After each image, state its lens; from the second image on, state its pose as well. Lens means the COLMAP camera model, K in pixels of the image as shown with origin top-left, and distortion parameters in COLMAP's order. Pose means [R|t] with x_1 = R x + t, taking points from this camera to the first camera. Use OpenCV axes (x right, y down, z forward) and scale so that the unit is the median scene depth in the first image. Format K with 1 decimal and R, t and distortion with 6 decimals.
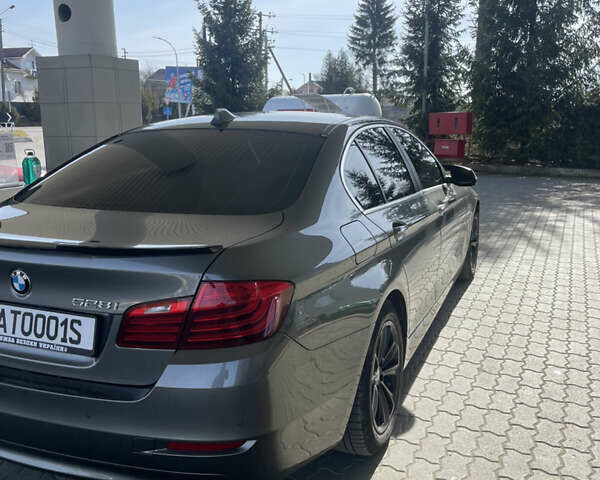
lens RADIAL K [[608.6, 0, 300.0], [0, 608.6, 240.0], [0, 0, 1]] dist [0.019291, -0.000756]
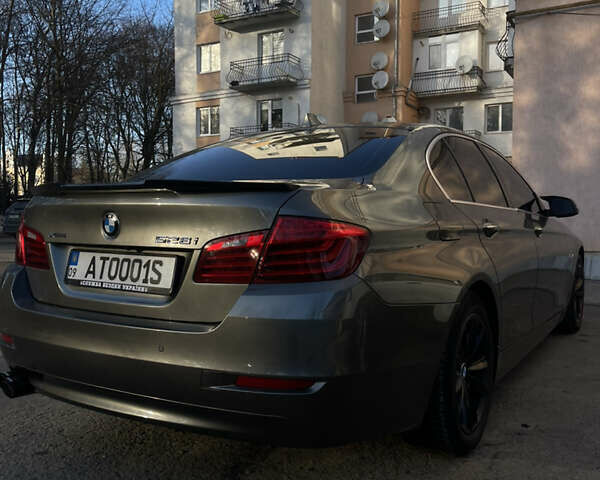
lens RADIAL K [[608.6, 0, 300.0], [0, 608.6, 240.0], [0, 0, 1]] dist [0.019291, -0.000756]
pose [[0.987026, 0.020686, -0.159221, 0.033474], [-0.043454, 0.989073, -0.140876, 0.229112], [0.154567, 0.145967, 0.977140, 0.025165]]
